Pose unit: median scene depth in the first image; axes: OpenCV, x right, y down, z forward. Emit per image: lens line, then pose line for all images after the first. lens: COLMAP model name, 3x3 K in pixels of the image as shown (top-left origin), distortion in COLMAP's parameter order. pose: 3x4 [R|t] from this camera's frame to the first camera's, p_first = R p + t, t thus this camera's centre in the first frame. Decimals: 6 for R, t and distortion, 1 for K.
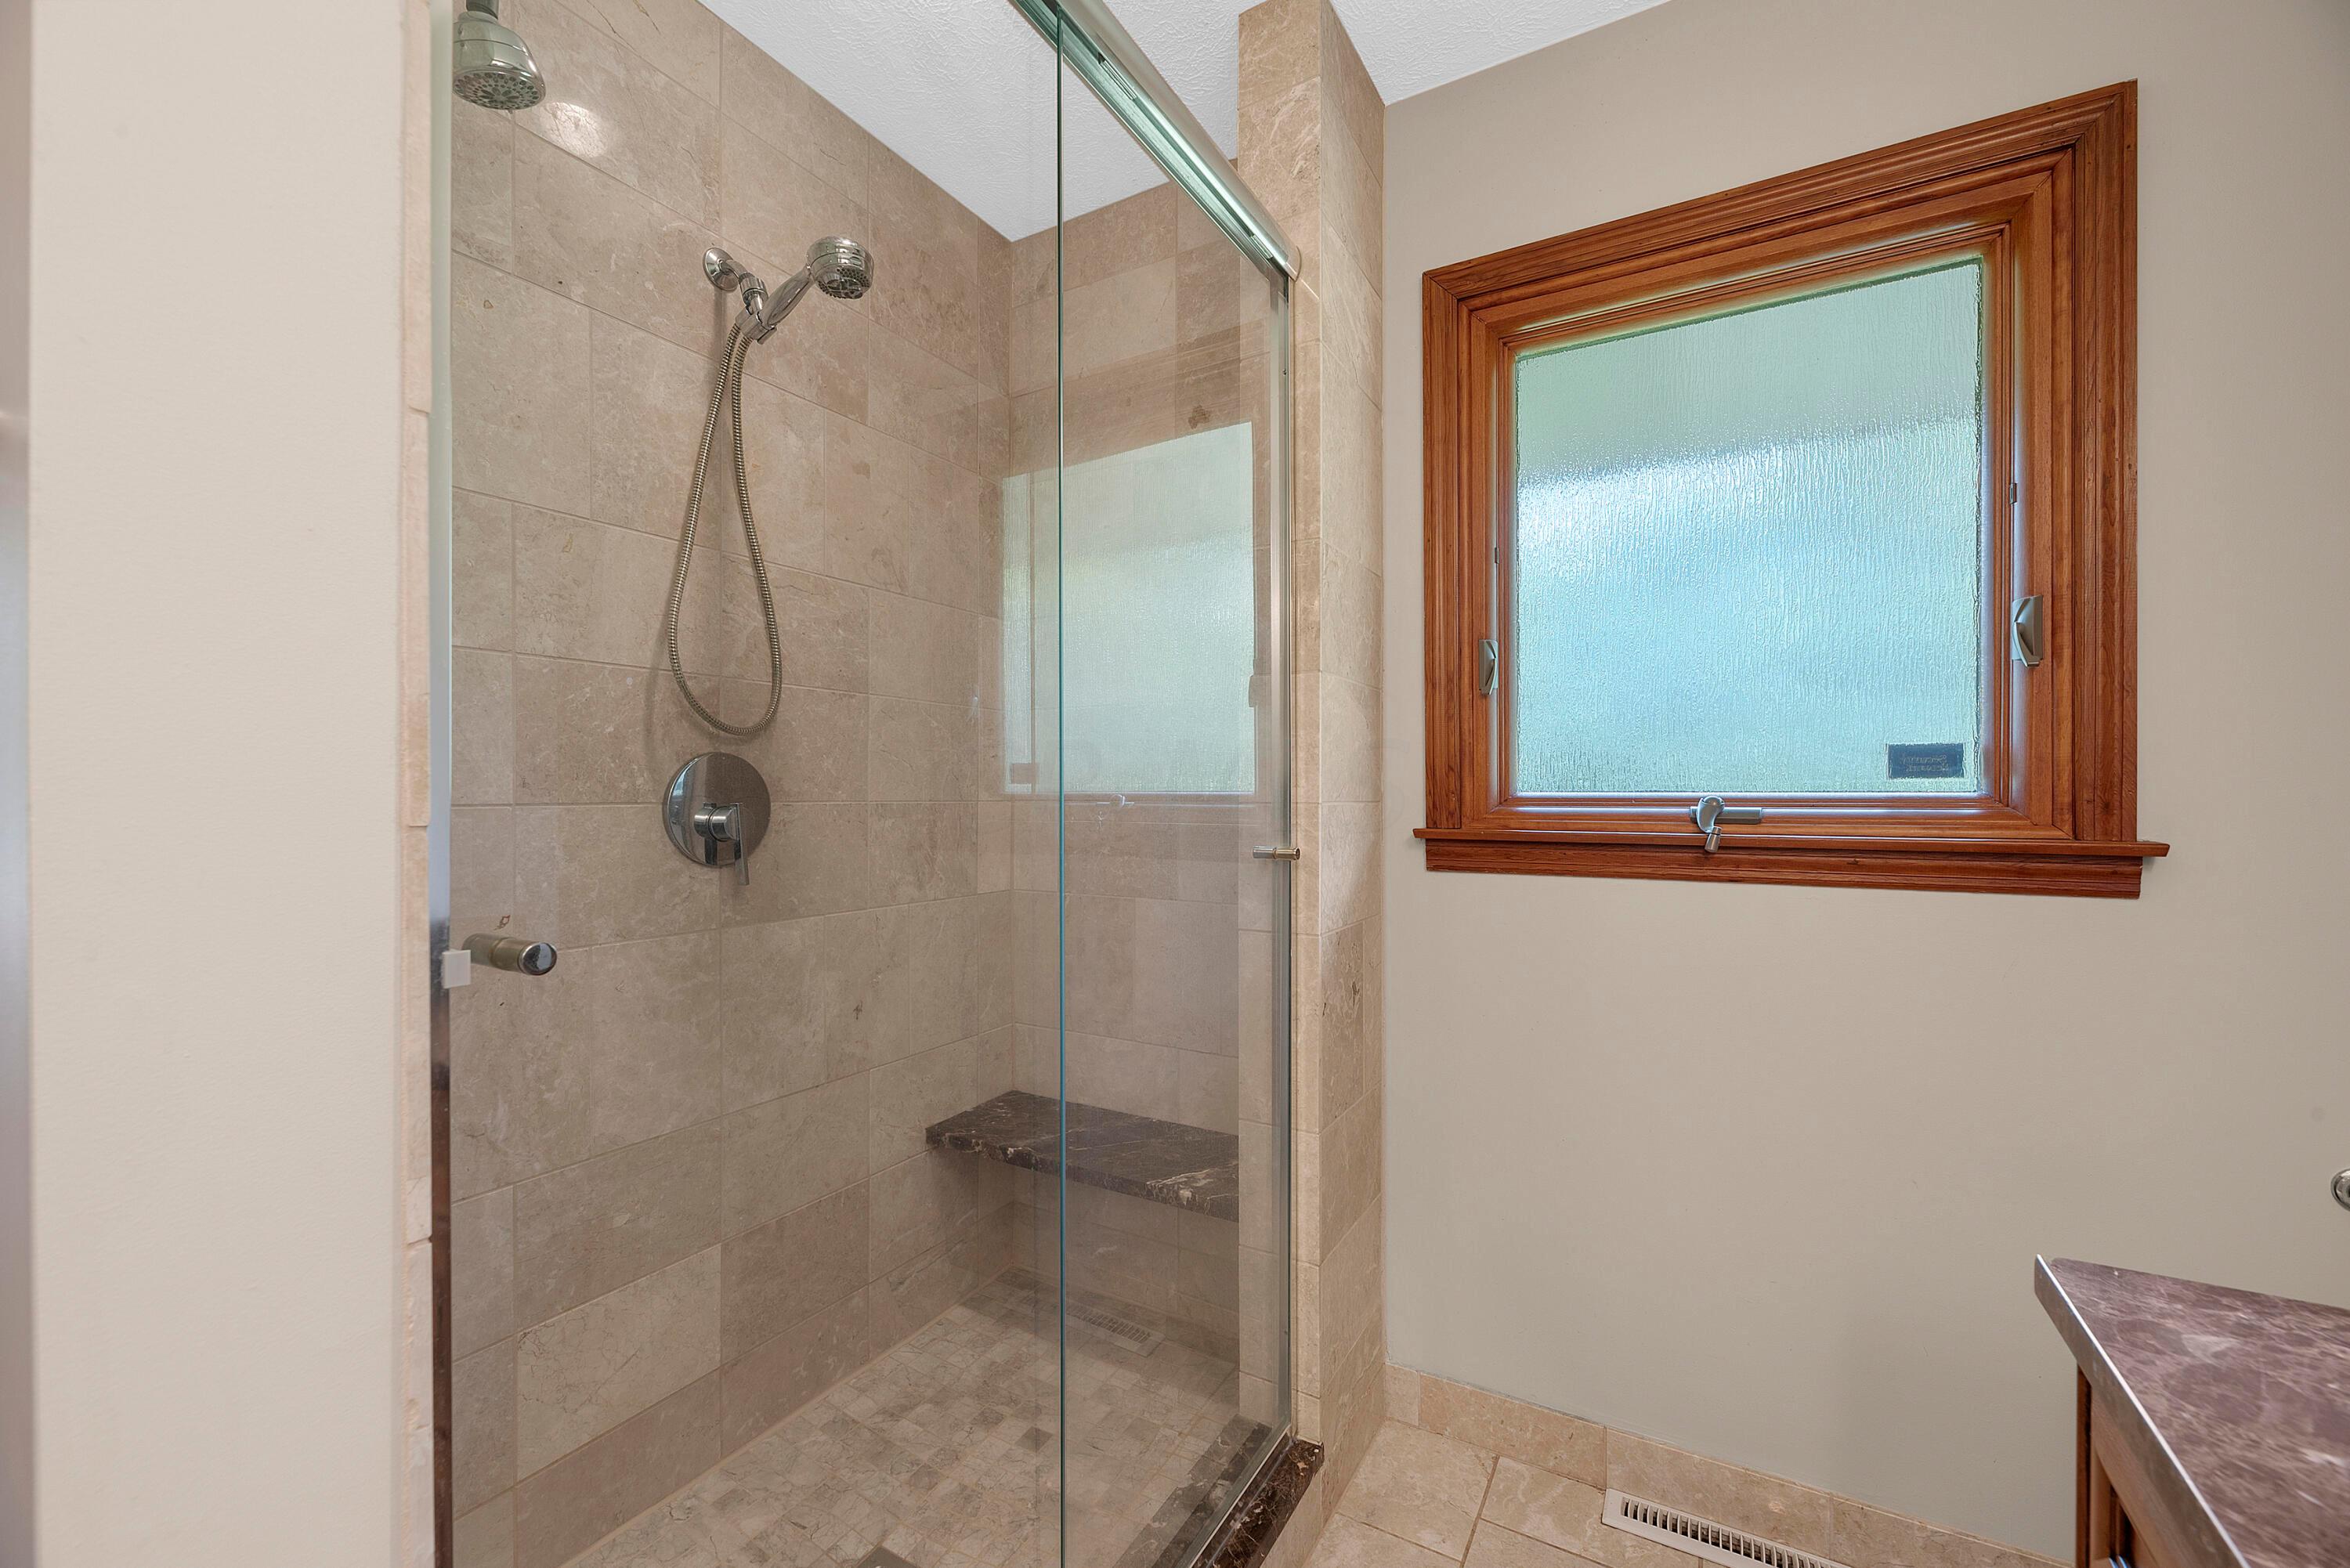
lens RADIAL K [[934.7, 0, 1171.6], [0, 934.7, 792.2], [0, 0, 1]] dist [-0.000873, 0.000283]
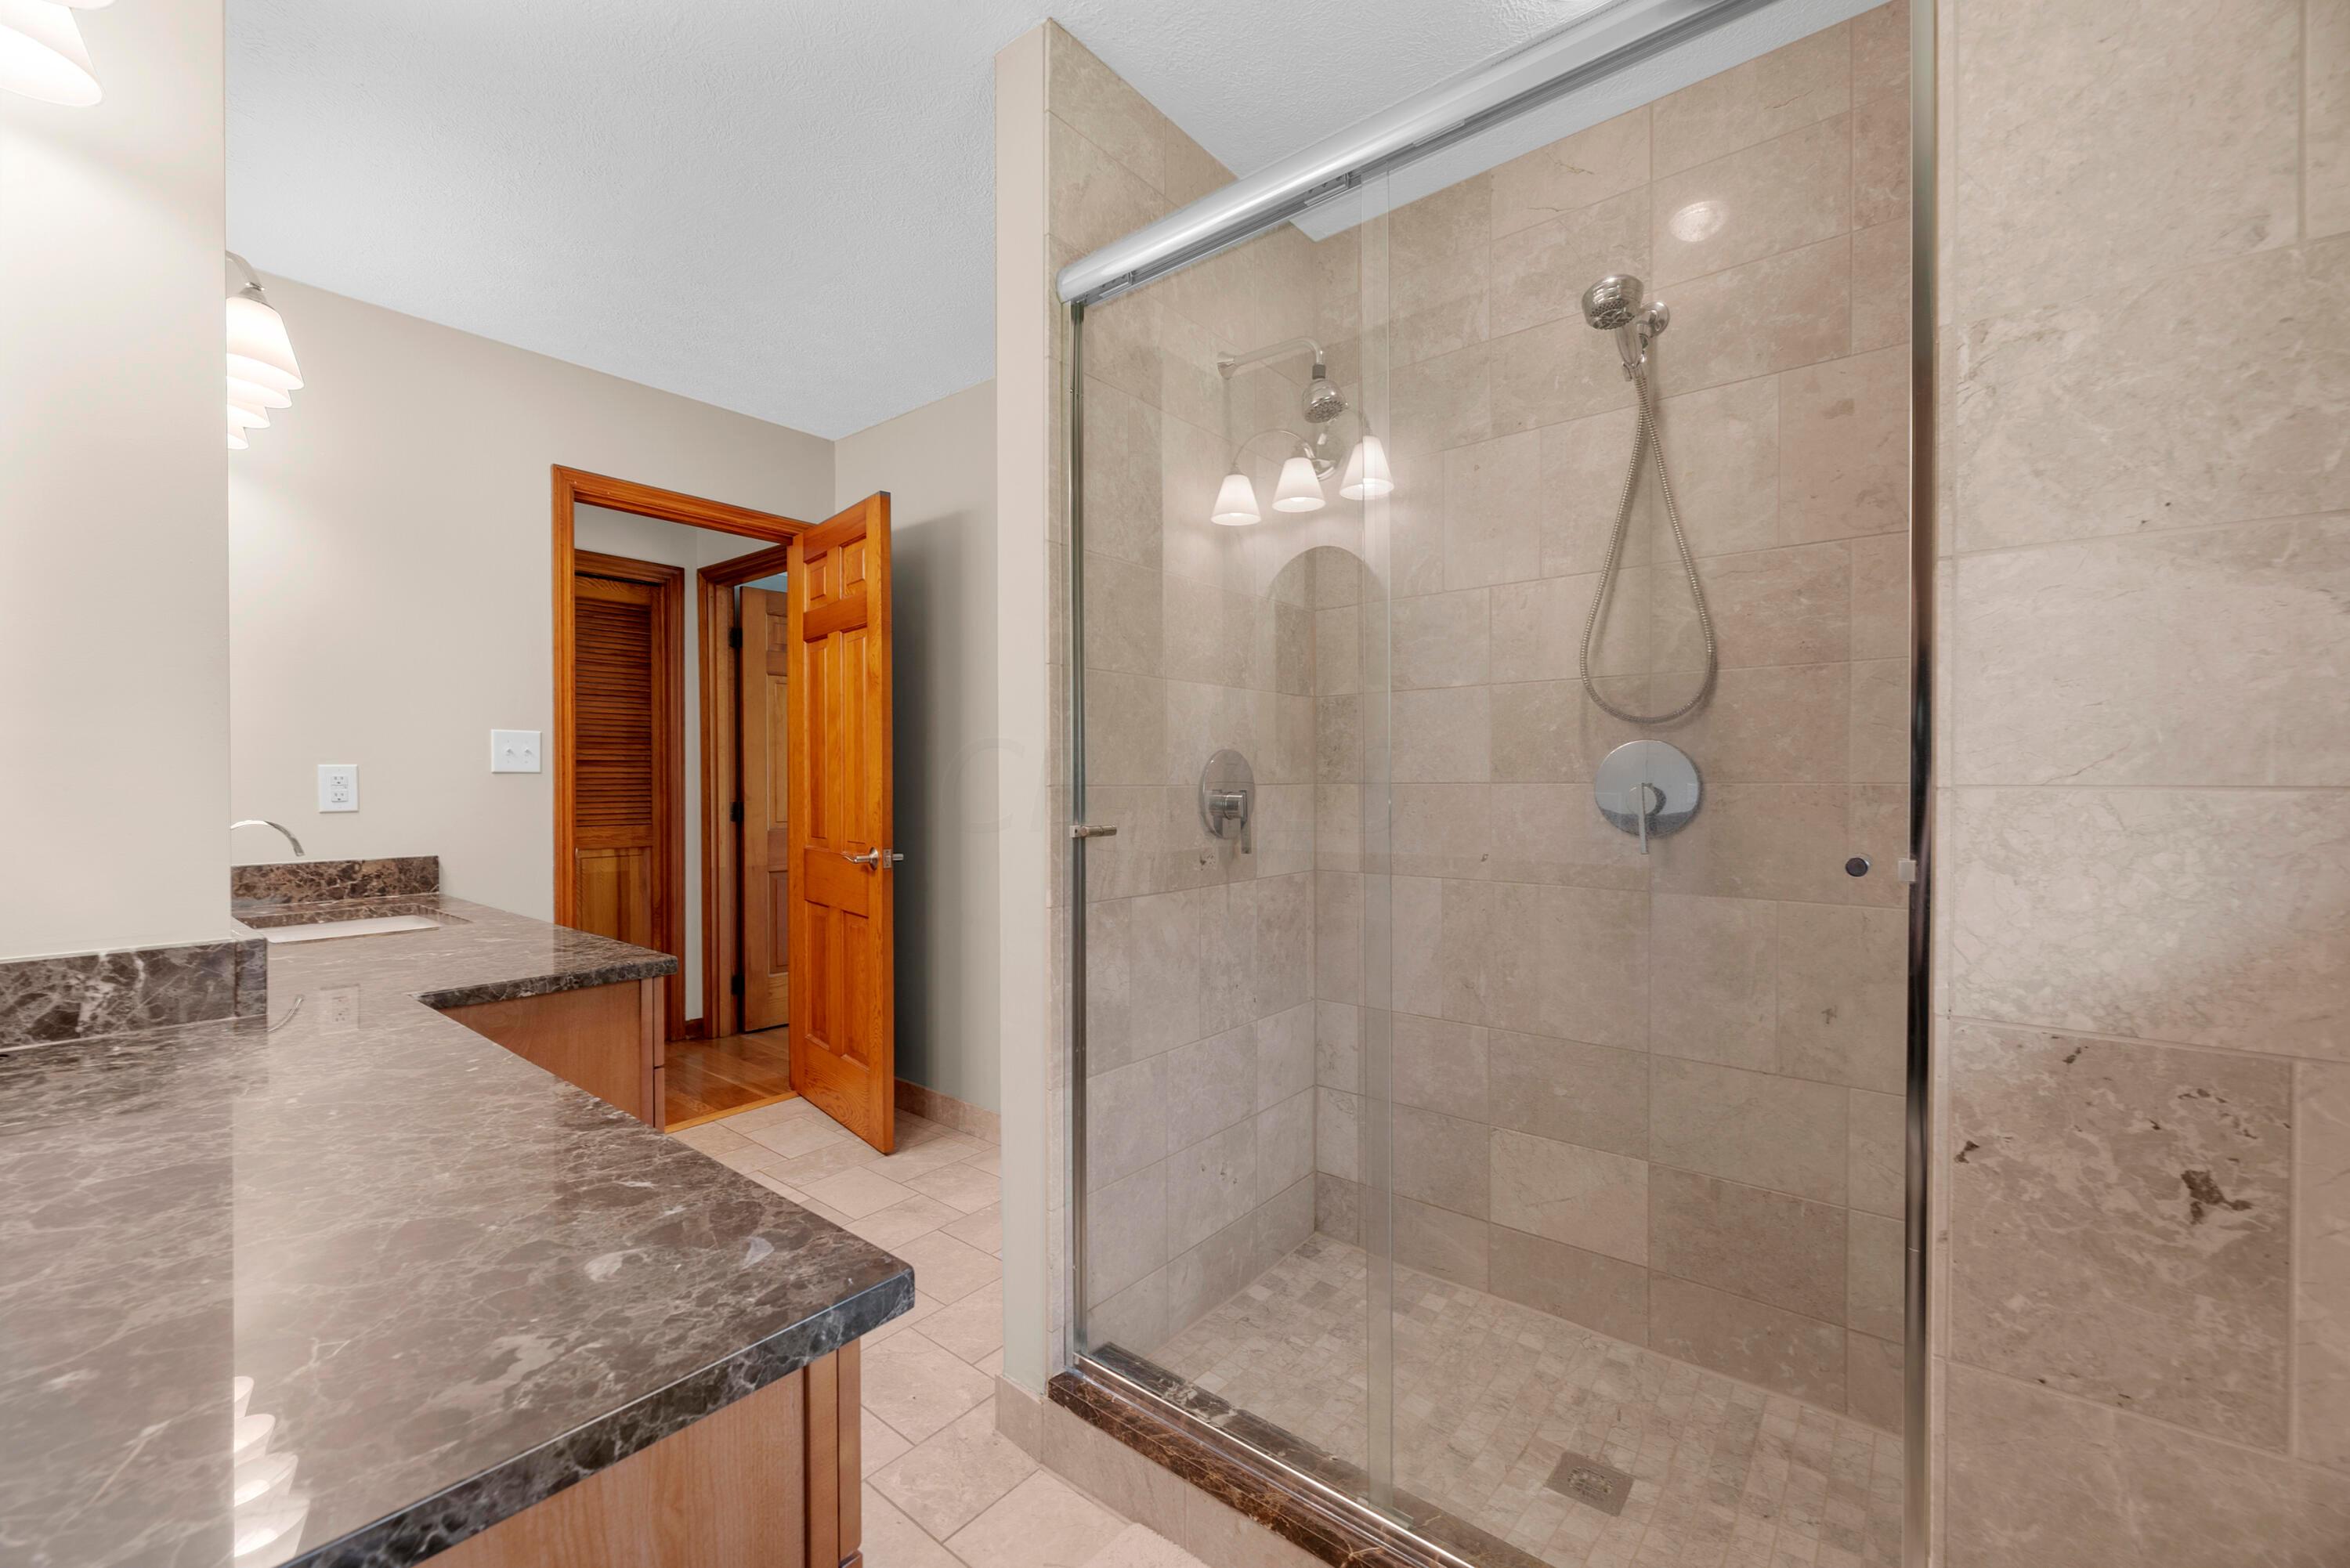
lens RADIAL K [[934.7, 0, 1170.1], [0, 934.7, 785.4], [0, 0, 1]] dist [-0.000873, 0.000283]
pose [[-0.136962, 0.004771, -0.990565, 0.755990], [0.002492, 0.999987, 0.004472, 0.008092], [0.990573, -0.001856, -0.136972, 0.578449]]
